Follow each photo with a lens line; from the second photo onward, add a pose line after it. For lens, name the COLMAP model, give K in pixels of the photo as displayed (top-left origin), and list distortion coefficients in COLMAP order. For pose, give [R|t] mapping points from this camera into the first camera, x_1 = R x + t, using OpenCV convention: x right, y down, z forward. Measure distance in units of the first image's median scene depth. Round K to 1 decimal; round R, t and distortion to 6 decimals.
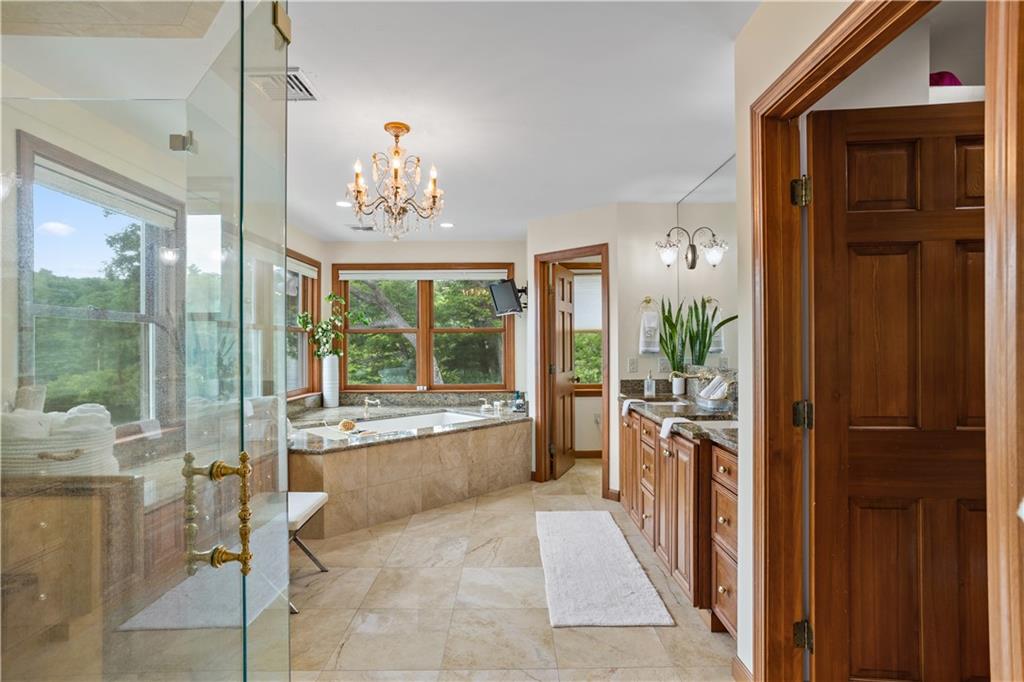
lens RADIAL K [[507.8, 0, 513.0], [0, 507.8, 345.8], [0, 0, 1]] dist [-0.023299, 0.000499]
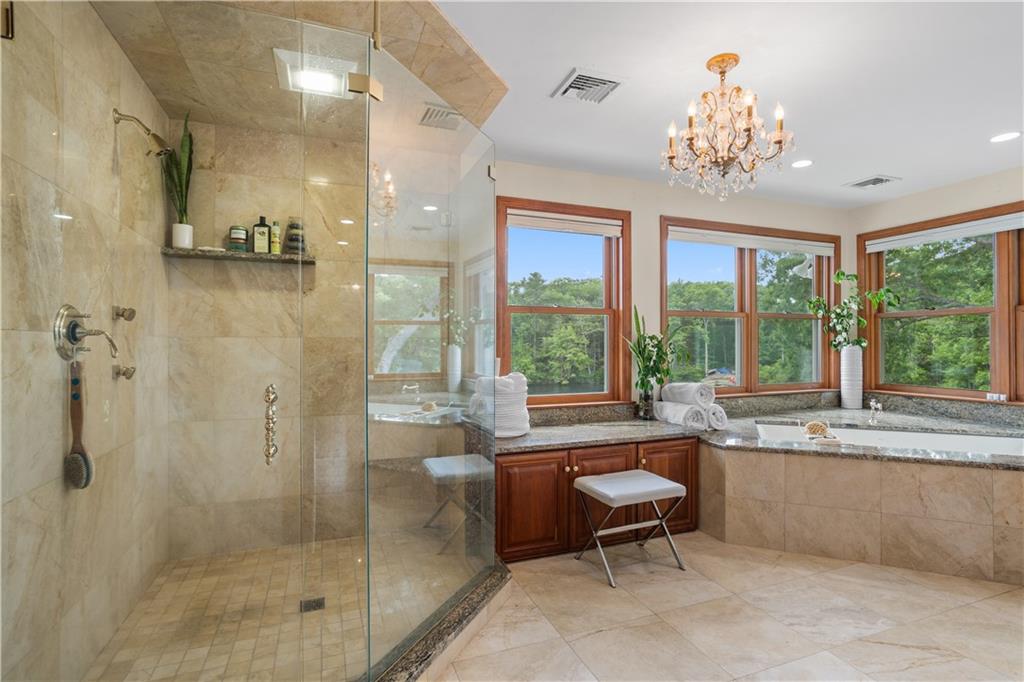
lens RADIAL K [[501.1, 0, 512.0], [0, 501.1, 341.0], [0, 0, 1]] dist [-0.046159, 0.031120]
pose [[0.354797, -0.003309, -0.934938, 0.281191], [0.002617, 0.999993, -0.002546, 0.016556], [0.934940, -0.001544, 0.354803, 0.276704]]
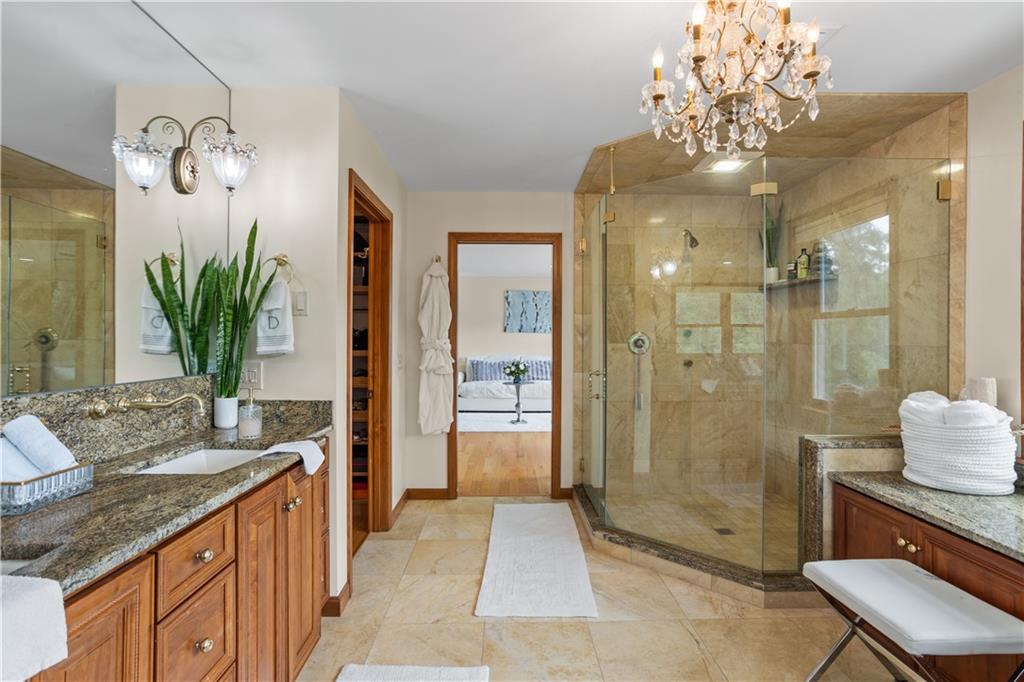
lens RADIAL K [[494.7, 0, 513.4], [0, 494.7, 337.2], [0, 0, 1]] dist [-0.035106, 0.021480]
pose [[-0.999923, -0.004962, -0.011378, 0.020915], [-0.004895, 0.999971, -0.005885, 0.003222], [0.011407, -0.005829, -0.999918, 1.086483]]
